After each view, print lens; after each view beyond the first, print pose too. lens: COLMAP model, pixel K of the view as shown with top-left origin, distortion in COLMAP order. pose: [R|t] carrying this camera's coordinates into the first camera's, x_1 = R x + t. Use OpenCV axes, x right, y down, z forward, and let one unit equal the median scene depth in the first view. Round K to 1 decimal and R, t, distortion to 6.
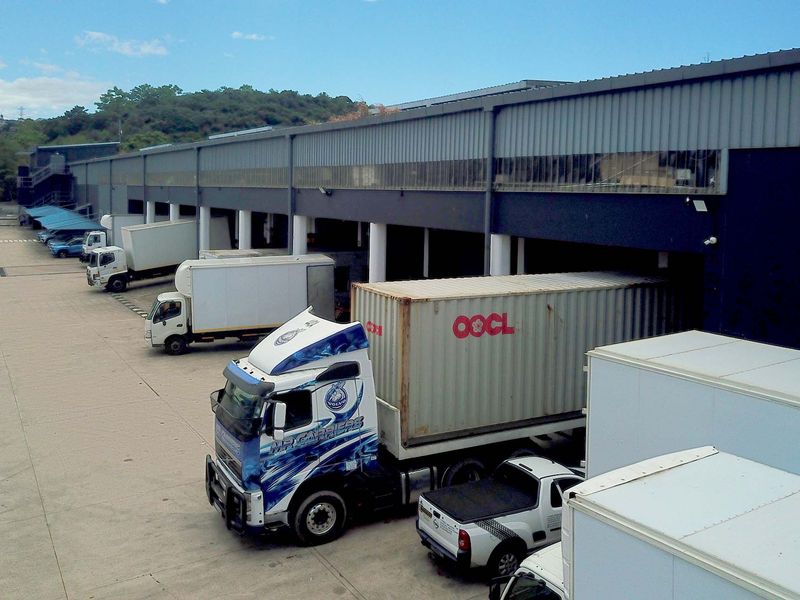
lens RADIAL K [[766.5, 0, 413.8], [0, 766.5, 252.2], [0, 0, 1]] dist [0.001024, -0.002206]
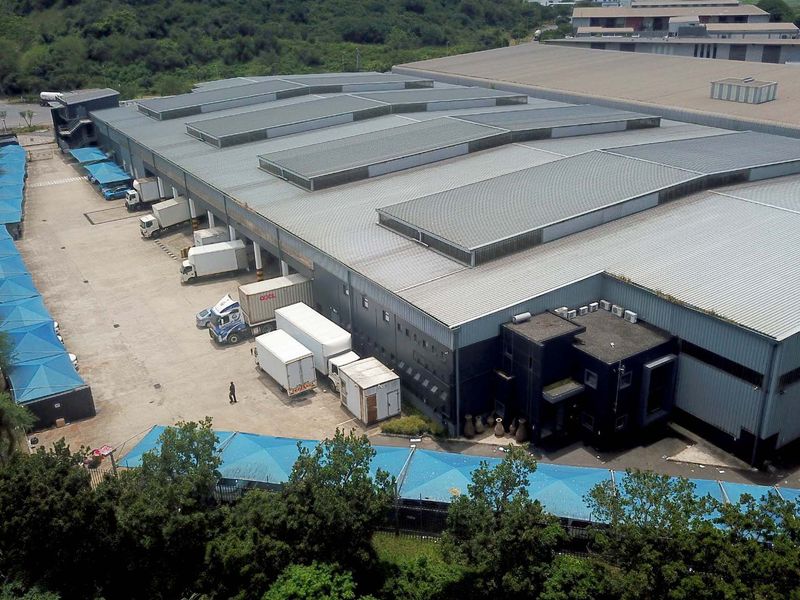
lens RADIAL K [[766.5, 0, 413.8], [0, 766.5, 252.2], [0, 0, 1]] dist [0.001024, -0.002206]
pose [[0.998222, -0.058089, 0.013347, 0.483311], [0.052612, 0.964000, 0.260647, -0.684594], [-0.028007, -0.259481, 0.965342, -1.757225]]
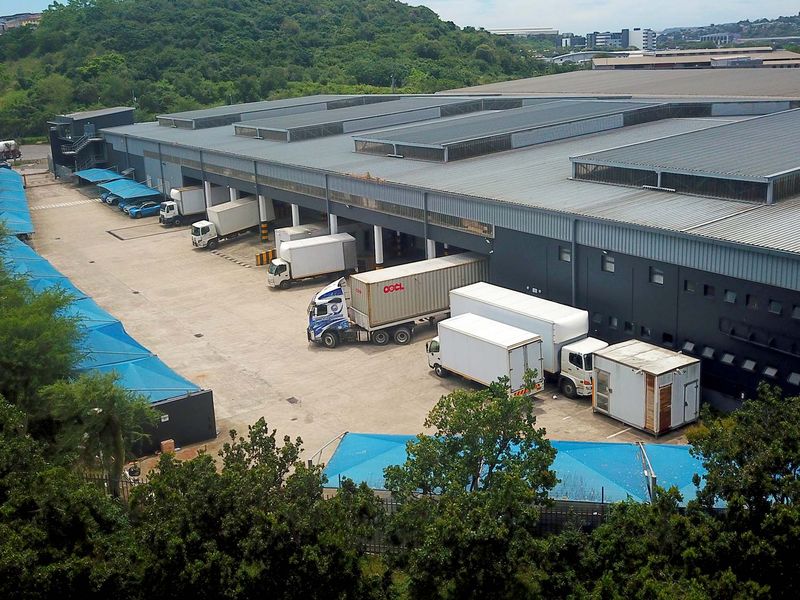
lens RADIAL K [[840.3, 0, 398.1], [0, 840.3, 212.7], [0, 0, 1]] dist [0.069261, -0.206257]
pose [[0.996778, -0.073525, 0.032047, -0.060044], [0.069839, 0.992126, 0.103963, -0.296729], [-0.039438, -0.101390, 0.994065, -1.302046]]
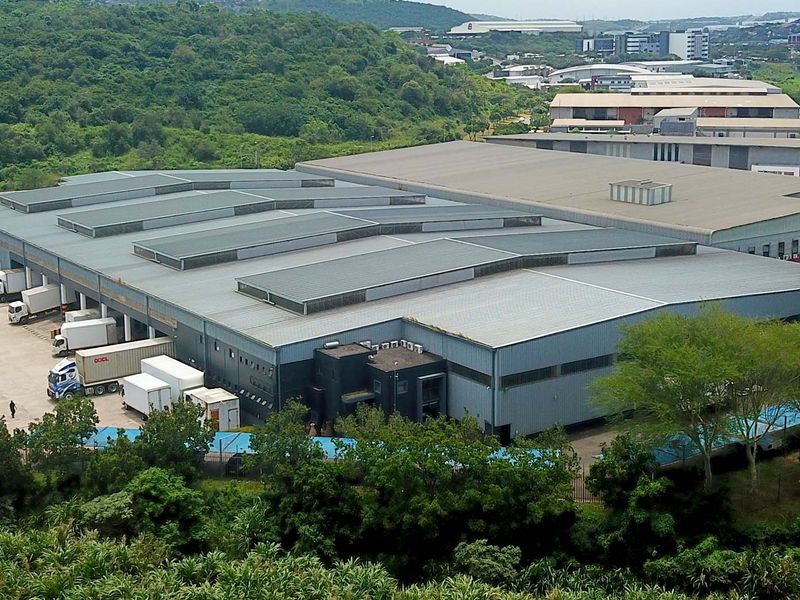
lens RADIAL K [[1170.1, 0, 401.3], [0, 1170.1, 226.5], [0, 0, 1]] dist [0.330097, -1.550430]
pose [[0.998000, -0.037413, 0.050947, 0.799006], [0.033382, 0.996411, 0.077790, -0.698232], [-0.053675, -0.075934, 0.995667, -3.702027]]
